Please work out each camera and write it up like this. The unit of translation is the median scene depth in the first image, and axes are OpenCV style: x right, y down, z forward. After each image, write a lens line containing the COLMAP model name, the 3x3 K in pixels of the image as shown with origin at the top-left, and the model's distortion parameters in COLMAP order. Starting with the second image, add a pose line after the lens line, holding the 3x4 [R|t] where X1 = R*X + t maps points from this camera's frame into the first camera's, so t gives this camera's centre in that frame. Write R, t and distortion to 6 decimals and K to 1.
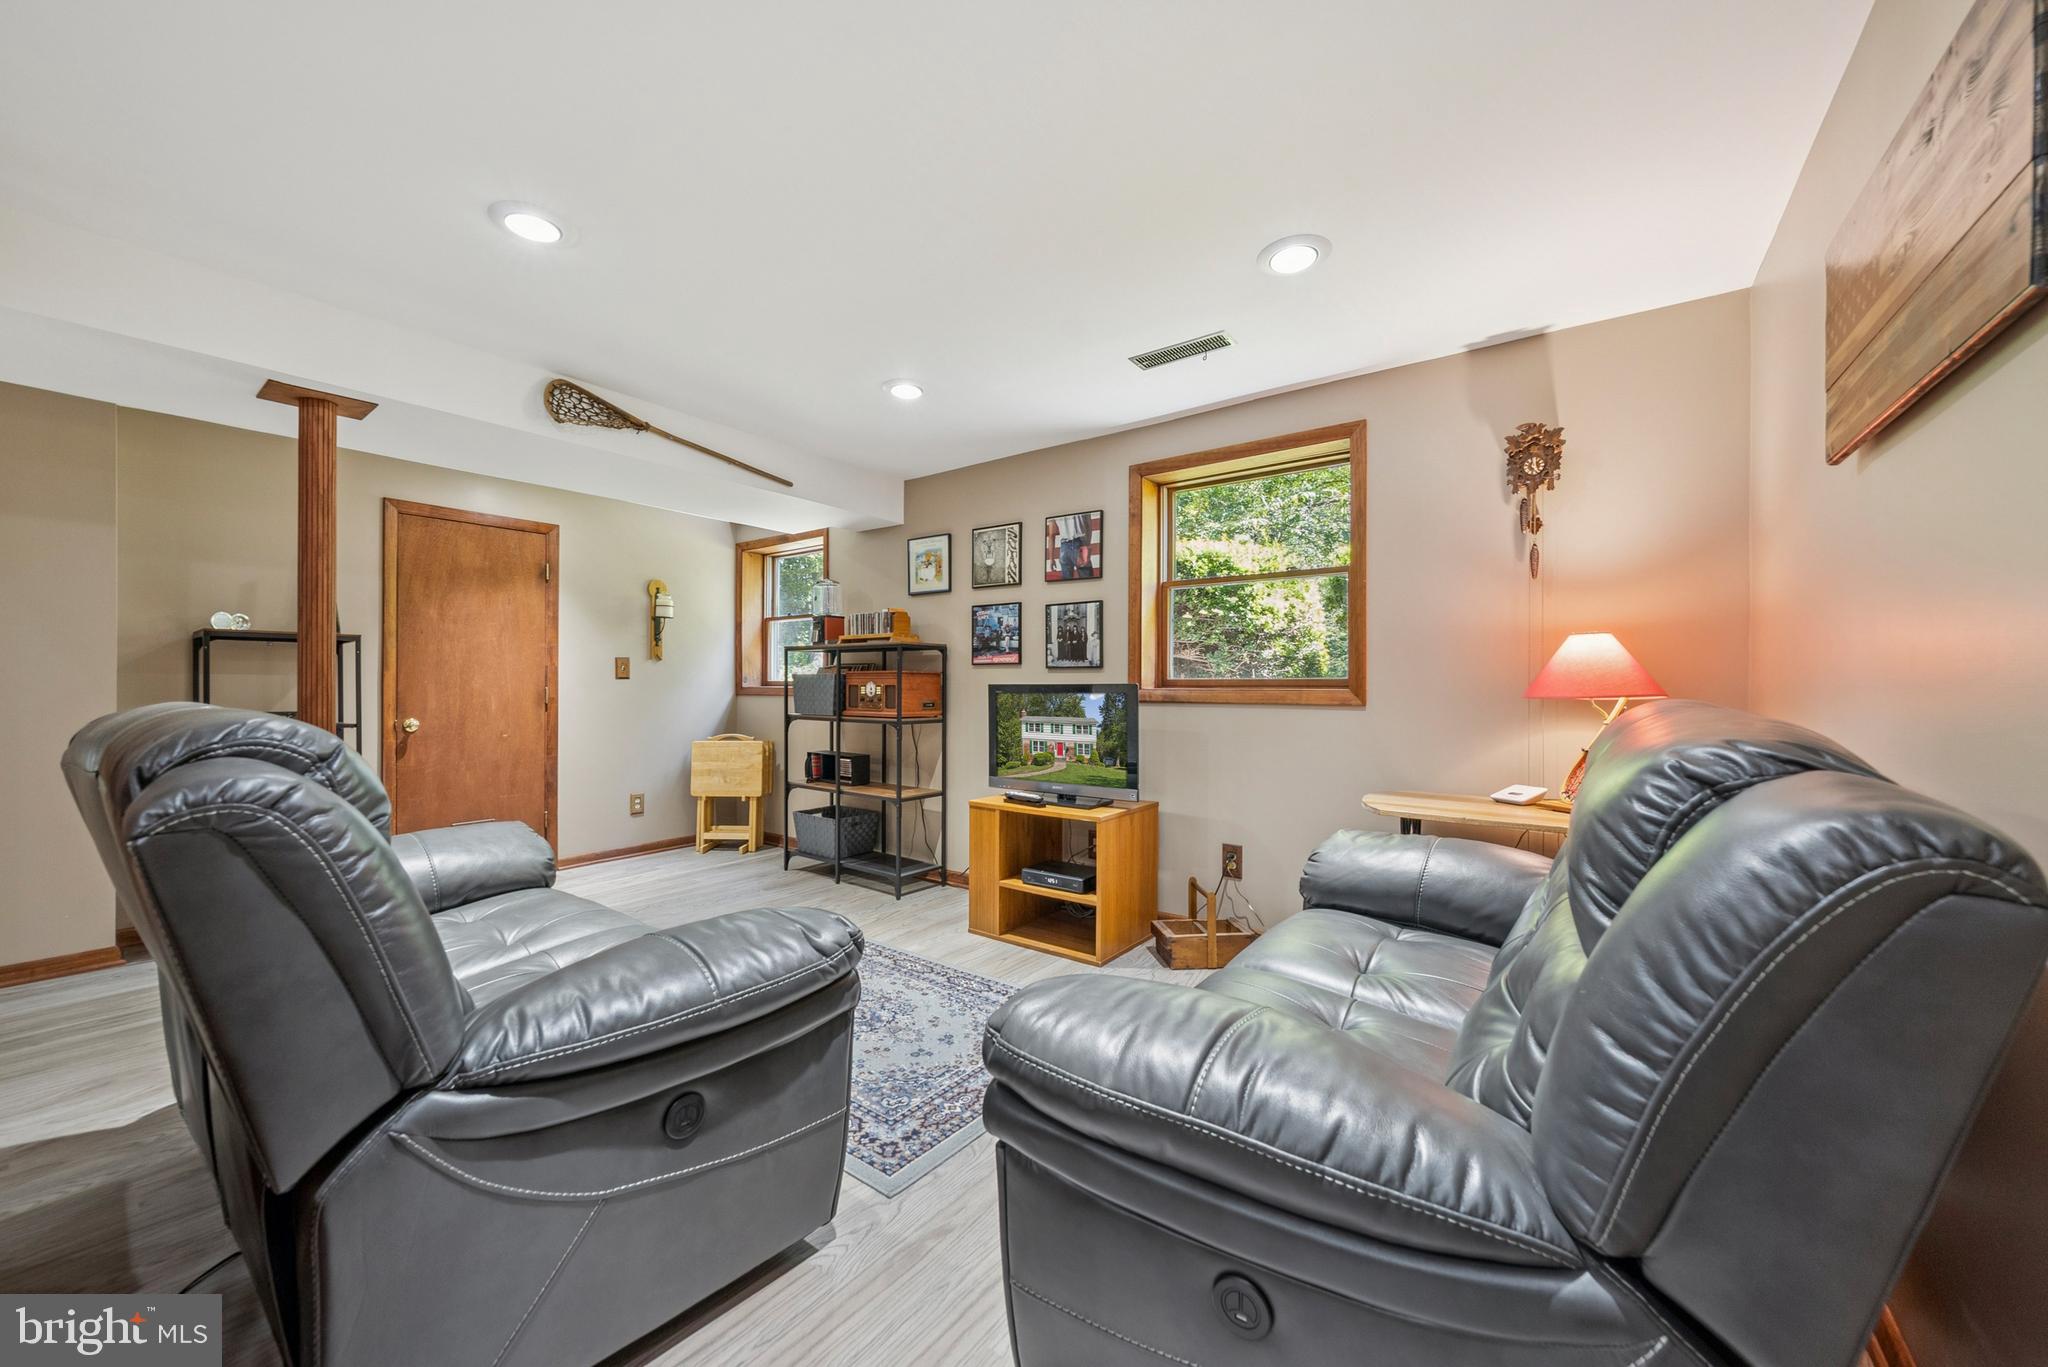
lens RADIAL K [[735.8, 0, 1013.8], [0, 735.8, 681.7], [0, 0, 1]] dist [-0.000367, 0.000013]
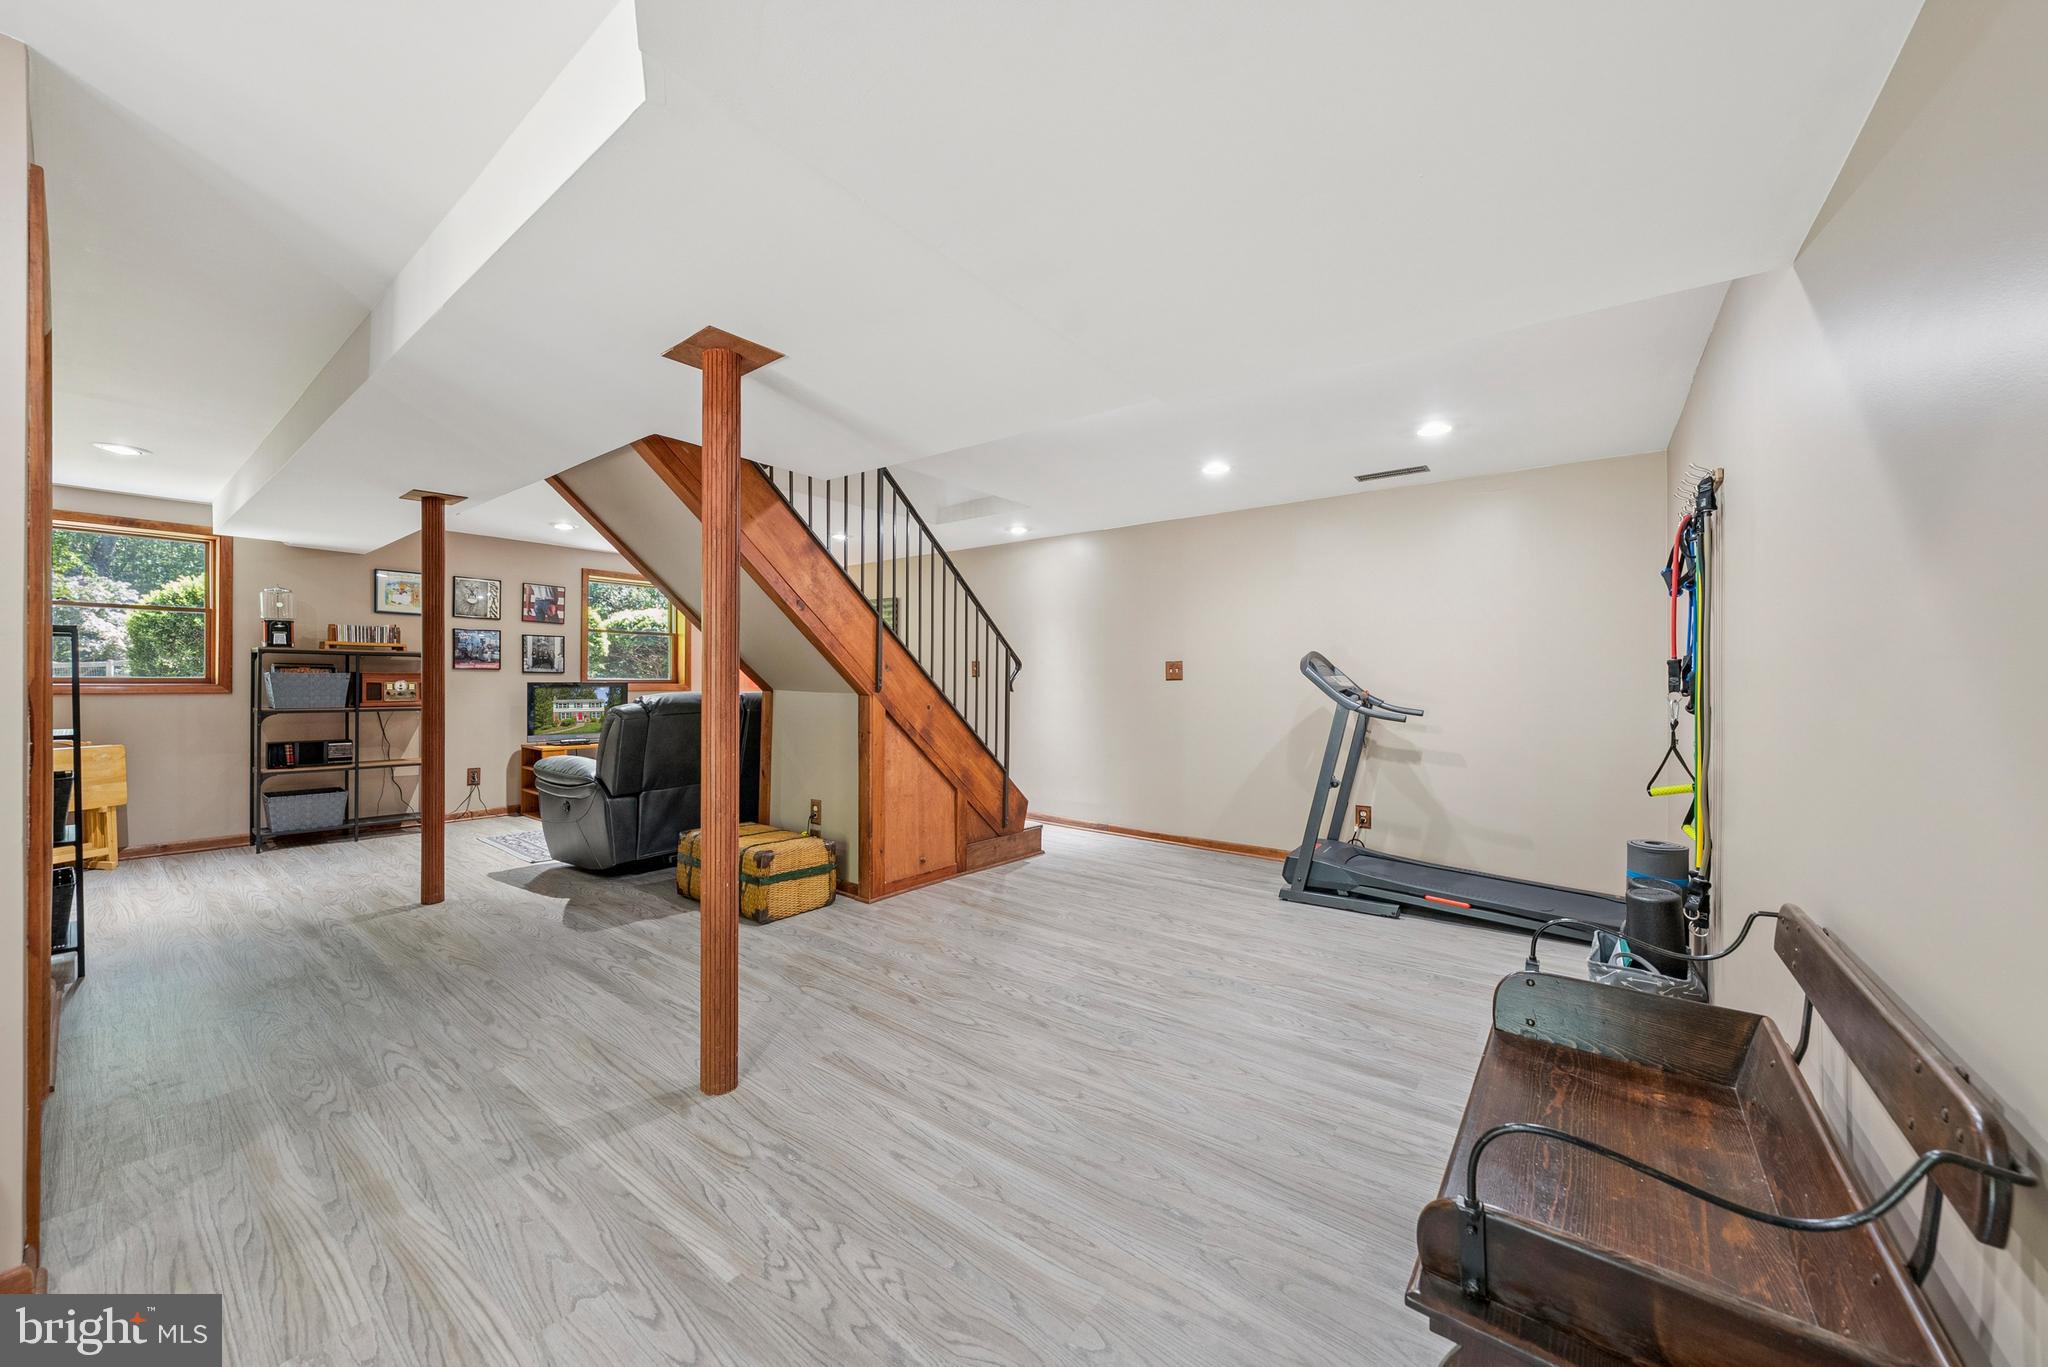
lens RADIAL K [[735.8, 0, 1013.8], [0, 735.8, 681.7], [0, 0, 1]] dist [-0.000367, 0.000013]
pose [[0.012498, 0.001892, 0.999920, -1.710522], [-0.004251, 0.999989, -0.001839, 0.000652], [-0.999913, -0.004227, 0.012506, -0.144291]]
